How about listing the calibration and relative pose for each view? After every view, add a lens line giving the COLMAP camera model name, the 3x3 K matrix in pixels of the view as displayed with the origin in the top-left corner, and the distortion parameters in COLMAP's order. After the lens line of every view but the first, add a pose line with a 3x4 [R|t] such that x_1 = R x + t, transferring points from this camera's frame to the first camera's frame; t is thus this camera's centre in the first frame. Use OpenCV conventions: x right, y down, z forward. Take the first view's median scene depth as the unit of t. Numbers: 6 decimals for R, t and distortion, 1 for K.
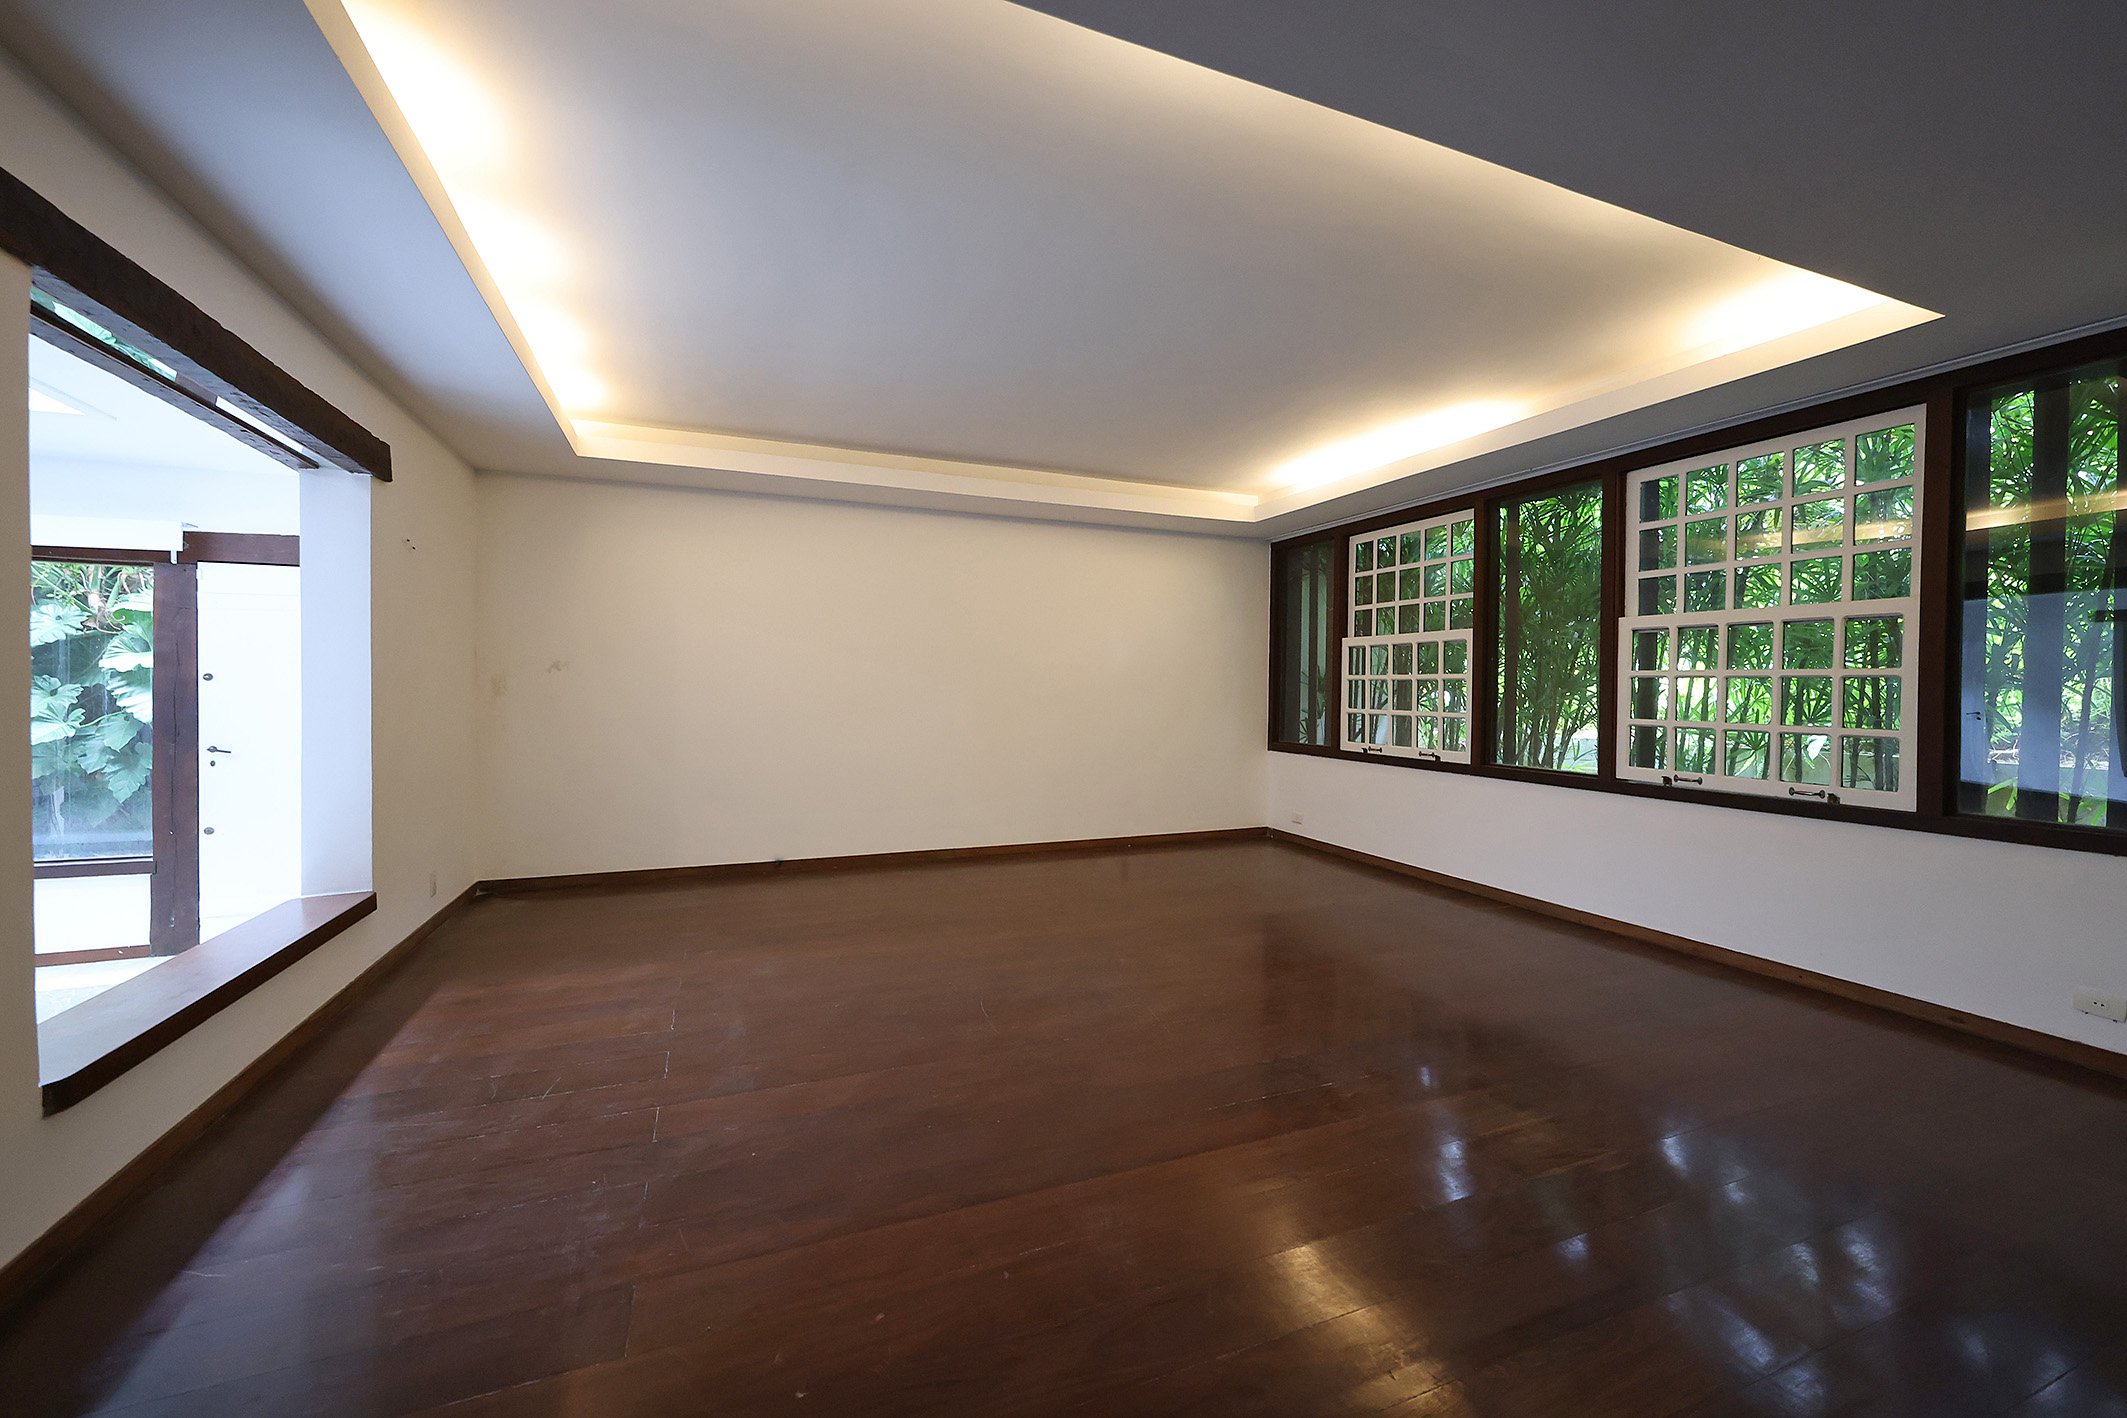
lens RADIAL K [[825.4, 0, 1056.9], [0, 825.4, 705.5], [0, 0, 1]] dist [0.002651, 0.000184]
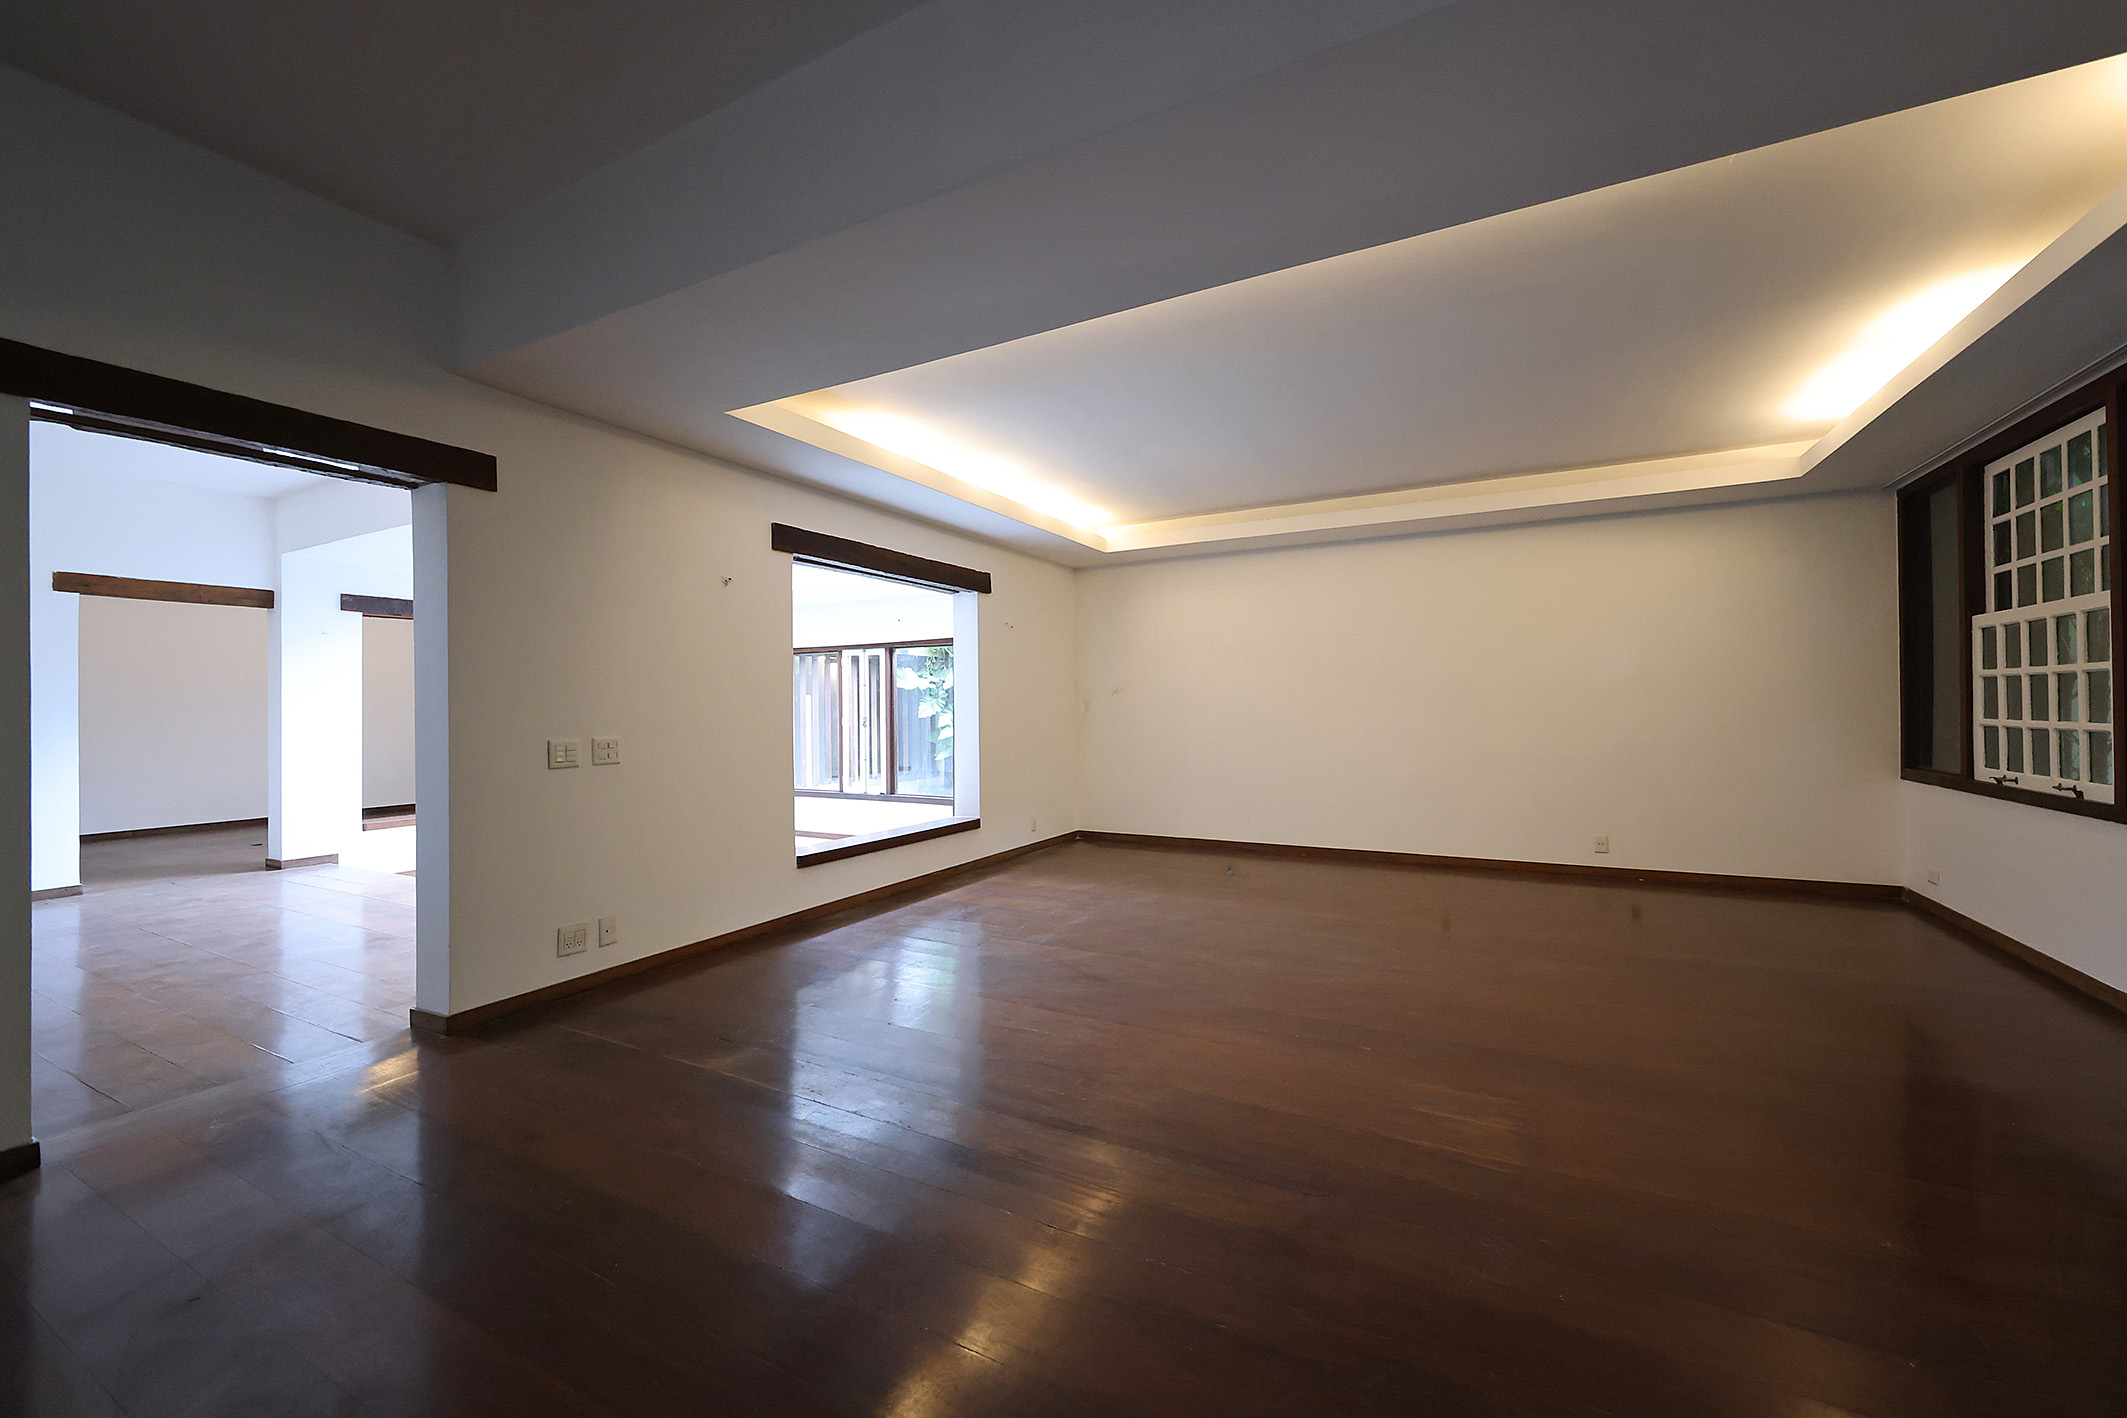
lens RADIAL K [[823.4, 0, 1061.0], [0, 823.4, 703.3], [0, 0, 1]] dist [-0.002573, -0.000316]
pose [[0.636345, -0.017598, -0.771204, 0.499921], [-0.001370, 0.999712, -0.023943, 0.010460], [0.771403, 0.016292, 0.636138, -0.016735]]
